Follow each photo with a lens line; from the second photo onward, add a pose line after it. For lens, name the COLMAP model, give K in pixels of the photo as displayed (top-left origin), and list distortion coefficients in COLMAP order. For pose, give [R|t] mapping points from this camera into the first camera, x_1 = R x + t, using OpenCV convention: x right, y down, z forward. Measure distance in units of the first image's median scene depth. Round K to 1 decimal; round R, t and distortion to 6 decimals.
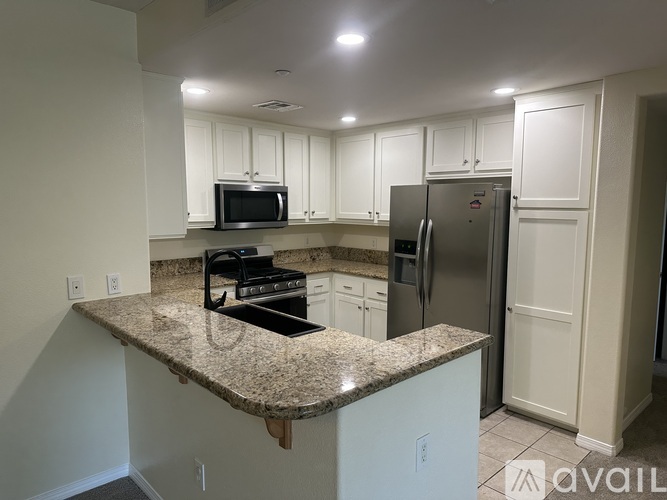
lens RADIAL K [[463.5, 0, 336.5], [0, 463.5, 250.9], [0, 0, 1]] dist [0.005219, 0.000660]
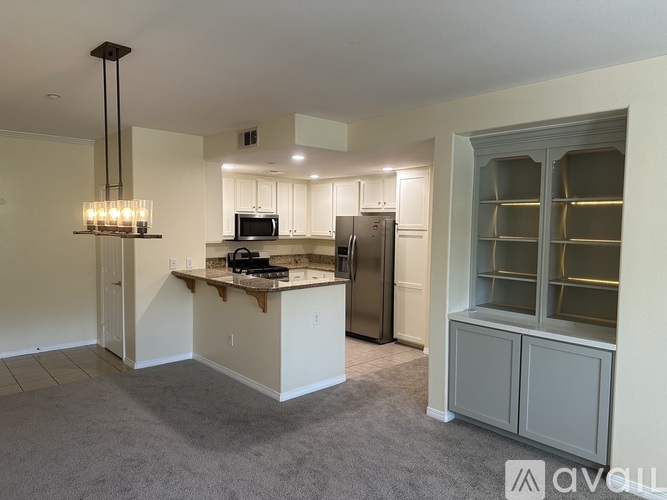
lens RADIAL K [[463.5, 0, 335.3], [0, 463.5, 246.3], [0, 0, 1]] dist [0.005219, 0.000660]
pose [[0.999803, 0.010550, -0.016824, 0.139085], [-0.011452, 0.998452, -0.054426, 0.064824], [0.016224, 0.054607, 0.998376, -0.703976]]
